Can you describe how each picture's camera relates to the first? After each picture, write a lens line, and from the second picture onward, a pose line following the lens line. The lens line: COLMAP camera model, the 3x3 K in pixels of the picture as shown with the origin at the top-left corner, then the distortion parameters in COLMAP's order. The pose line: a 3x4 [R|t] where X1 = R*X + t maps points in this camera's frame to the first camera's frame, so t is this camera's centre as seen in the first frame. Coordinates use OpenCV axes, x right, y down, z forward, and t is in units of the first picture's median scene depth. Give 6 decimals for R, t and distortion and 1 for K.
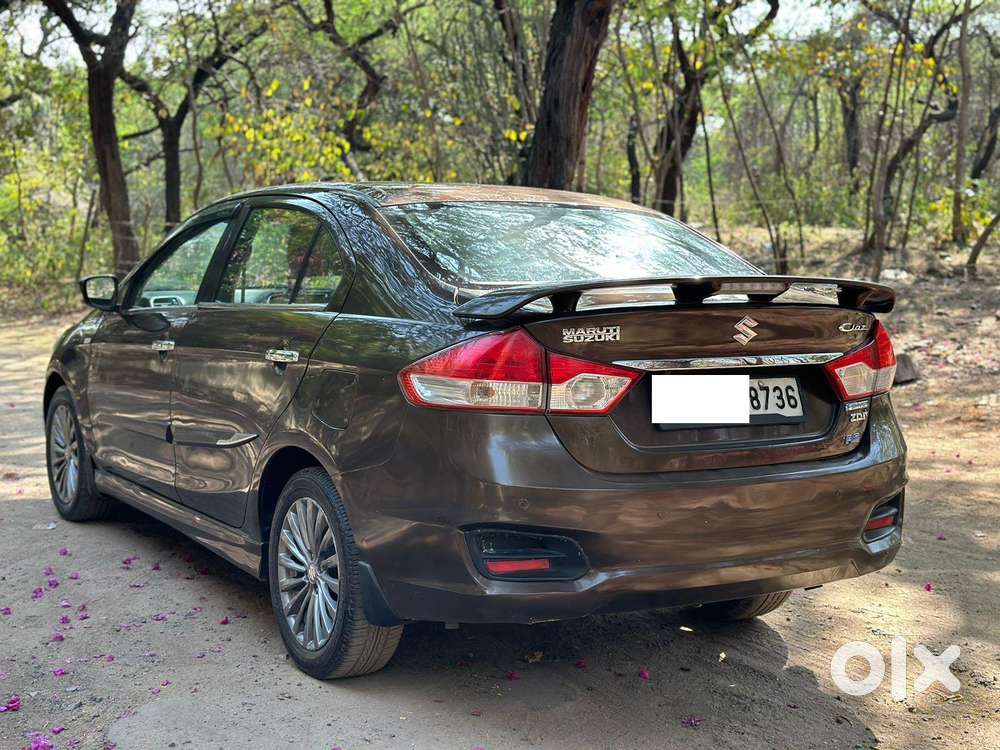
lens RADIAL K [[1369.7, 0, 506.0], [0, 1369.7, 373.0], [0, 0, 1]] dist [0.115742, 0.003015]
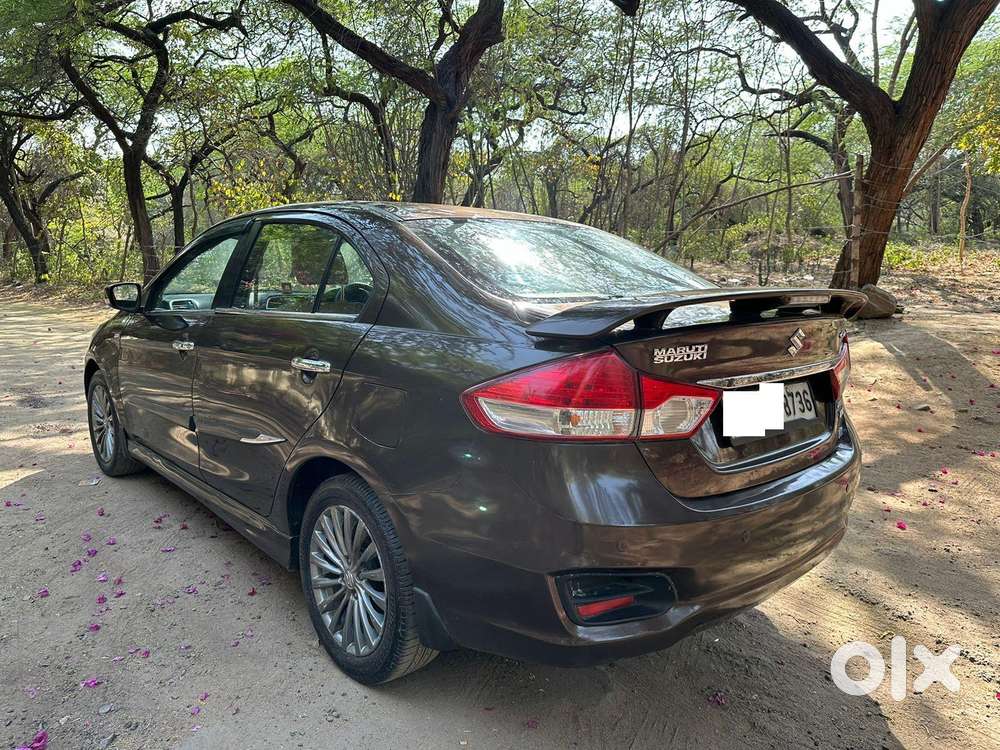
lens RADIAL K [[706.8, 0, 500.0], [0, 706.8, 375.0], [0, 0, 1]] dist [0.062762, -0.082832]
pose [[0.983588, -0.021875, 0.179100, -0.103664], [0.010318, 0.997818, 0.065209, -0.033284], [-0.180135, -0.062290, 0.981668, 0.396392]]
